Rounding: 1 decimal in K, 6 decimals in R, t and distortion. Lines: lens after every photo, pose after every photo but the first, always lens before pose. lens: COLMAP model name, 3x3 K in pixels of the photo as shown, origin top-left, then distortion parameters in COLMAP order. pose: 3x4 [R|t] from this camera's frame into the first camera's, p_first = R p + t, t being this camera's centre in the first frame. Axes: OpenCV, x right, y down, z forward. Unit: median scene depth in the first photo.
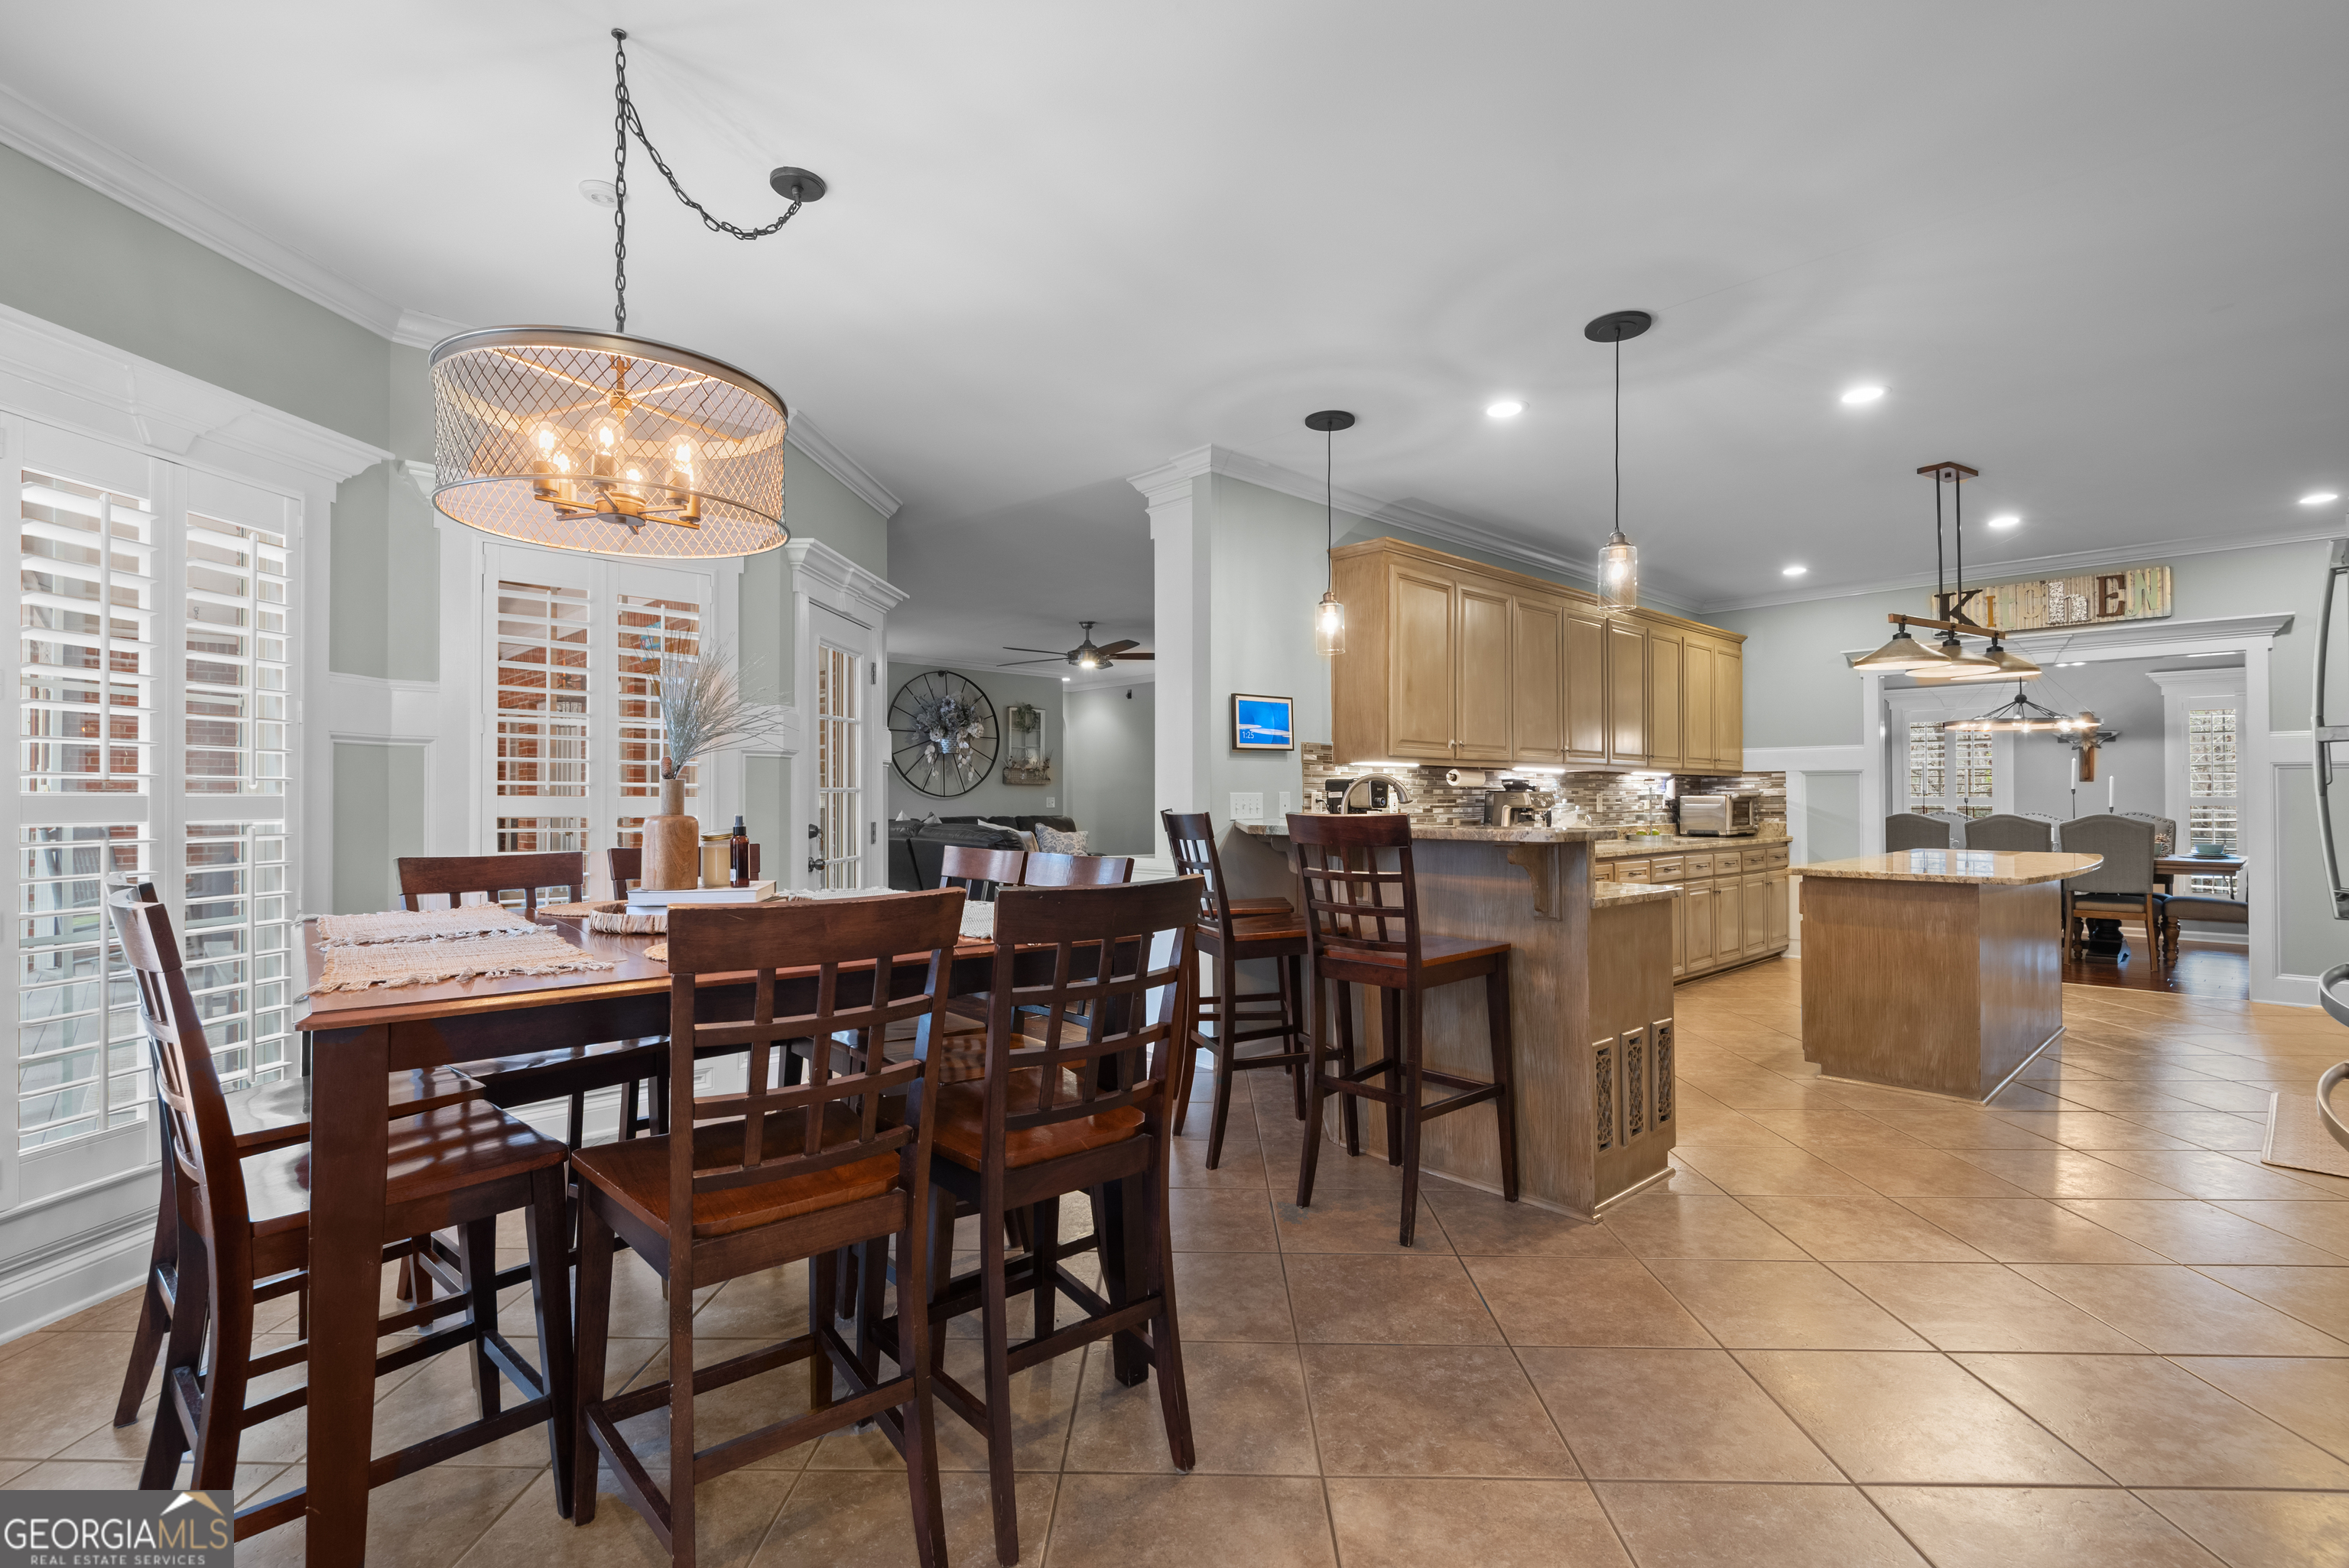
lens RADIAL K [[1081.3, 0, 1175.3], [0, 1081.3, 787.6], [0, 0, 1]] dist [0.016575, -0.003302]
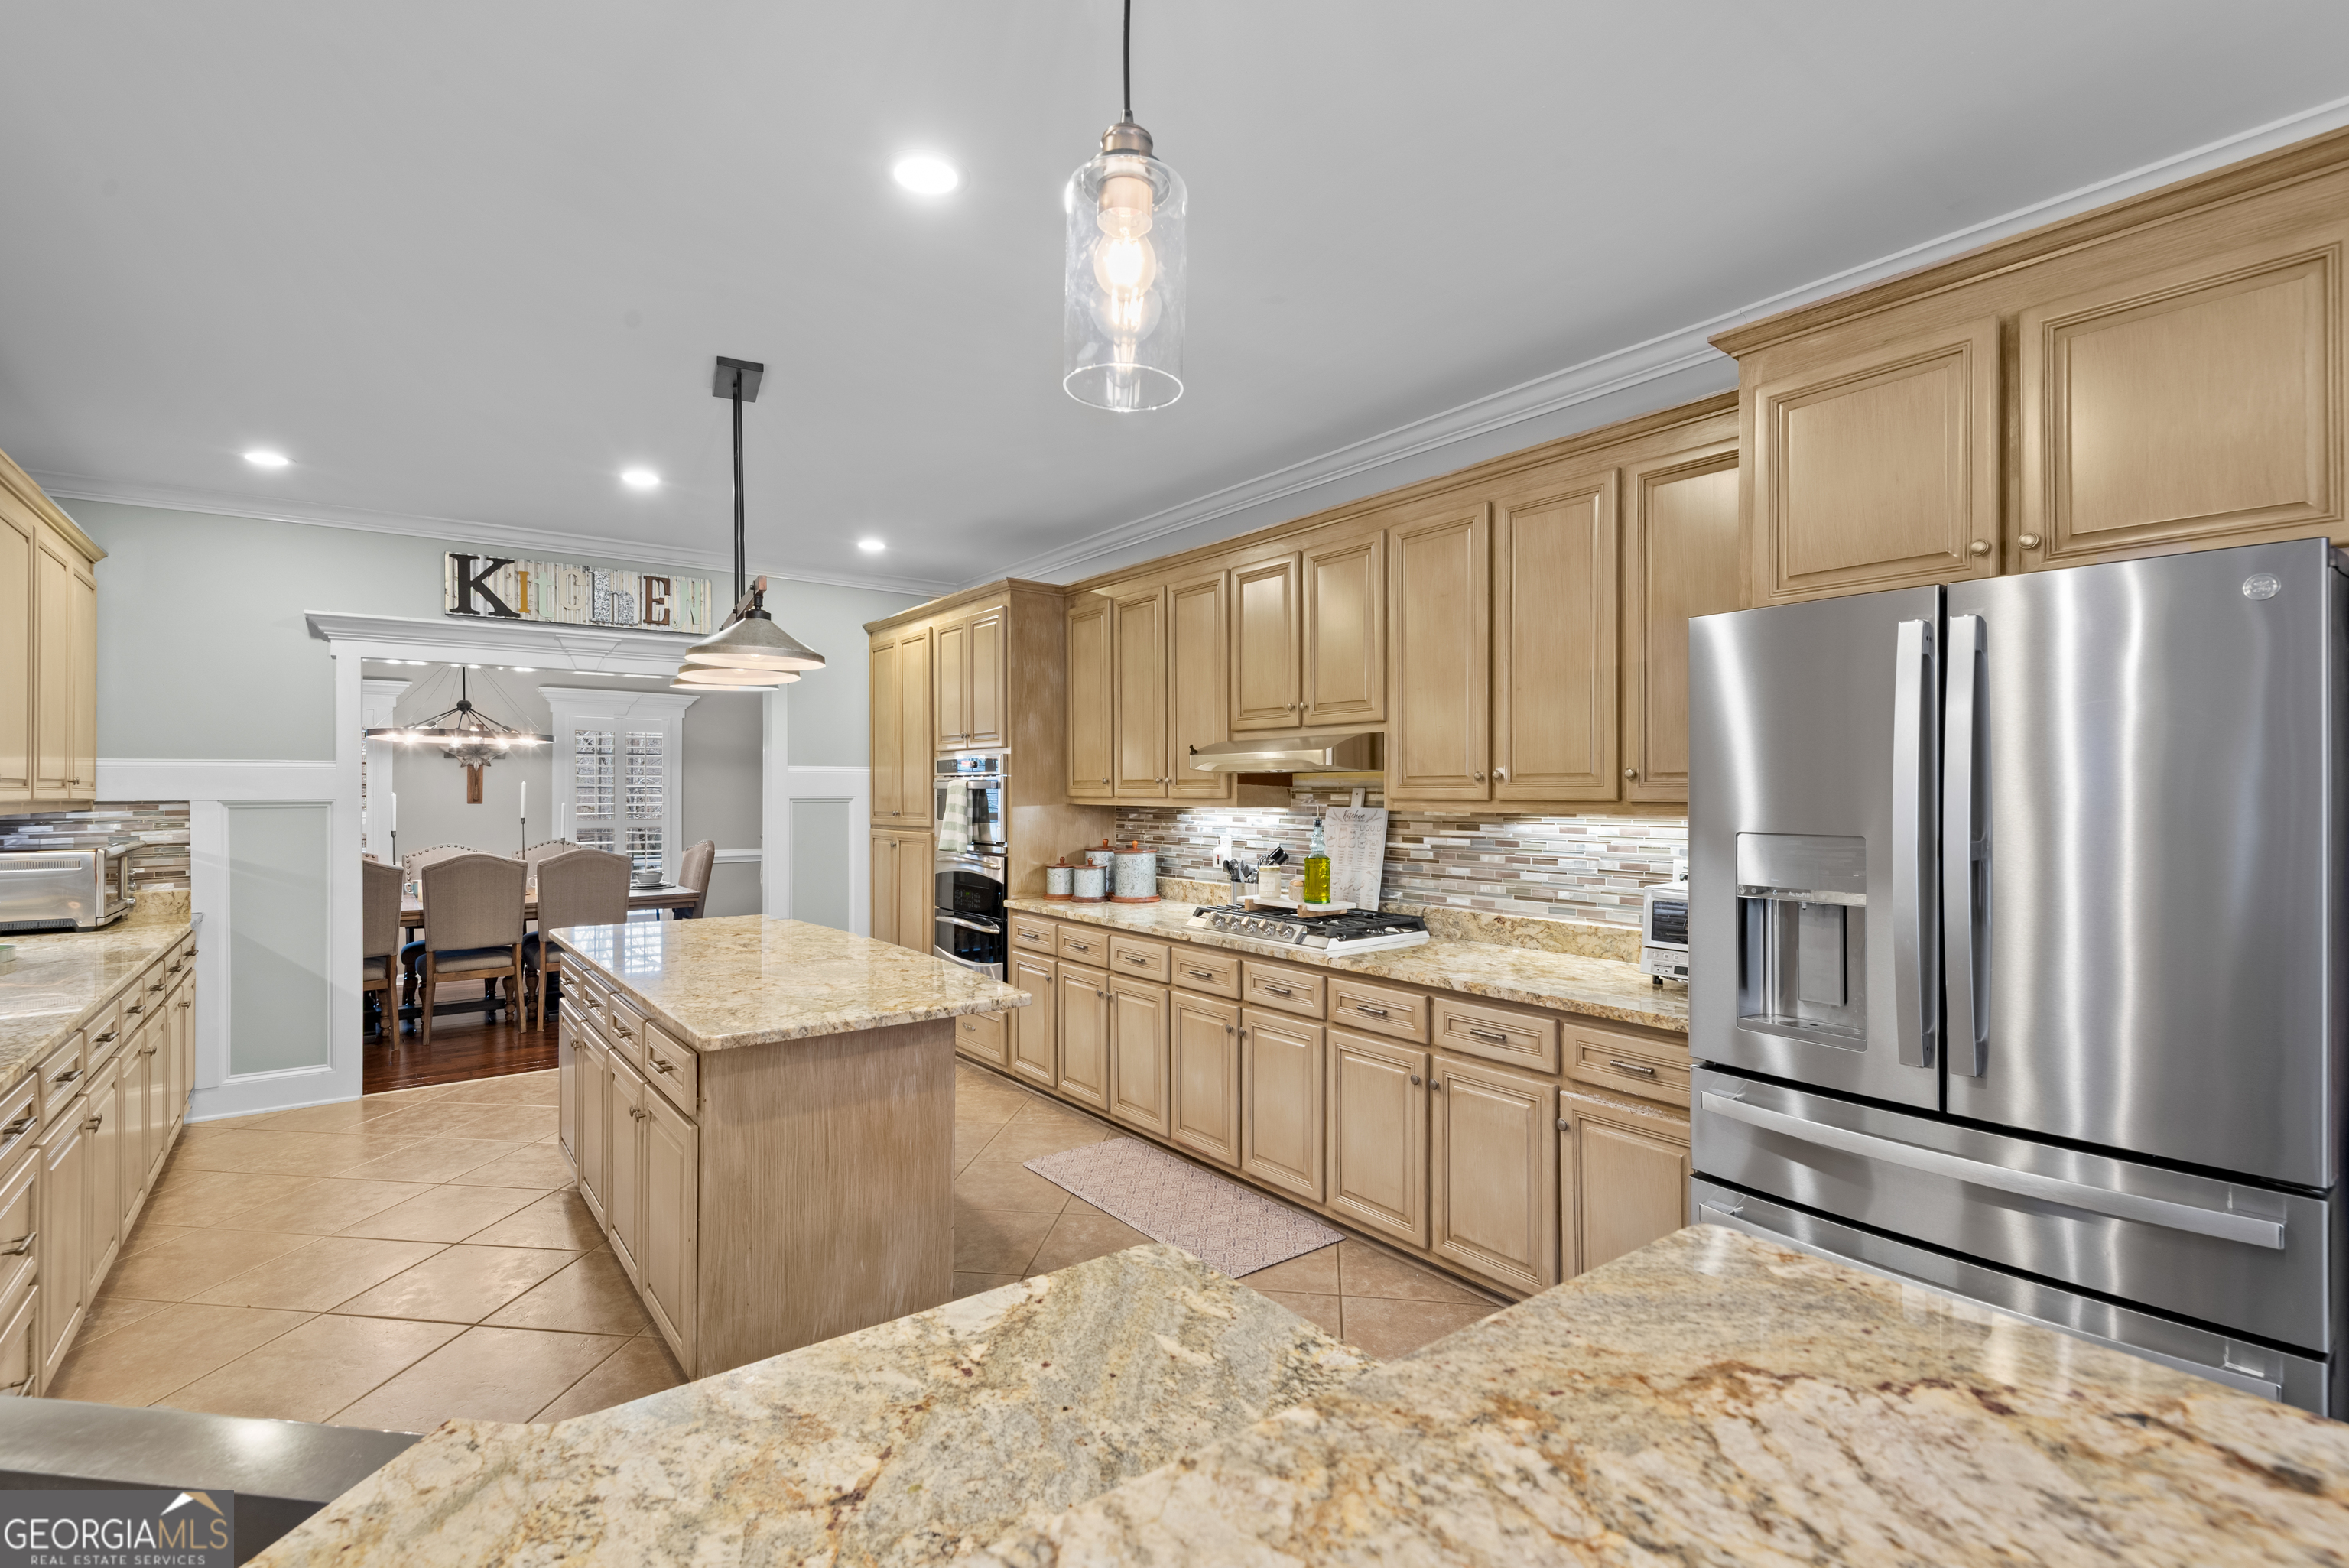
lens RADIAL K [[1081.3, 0, 1165.2], [0, 1081.3, 785.1], [0, 0, 1]] dist [0.016575, -0.003302]
pose [[0.128046, 0.005115, 0.991755, 0.056489], [-0.005799, 0.999973, -0.004409, -0.026448], [-0.991751, -0.005187, 0.128072, 0.453935]]
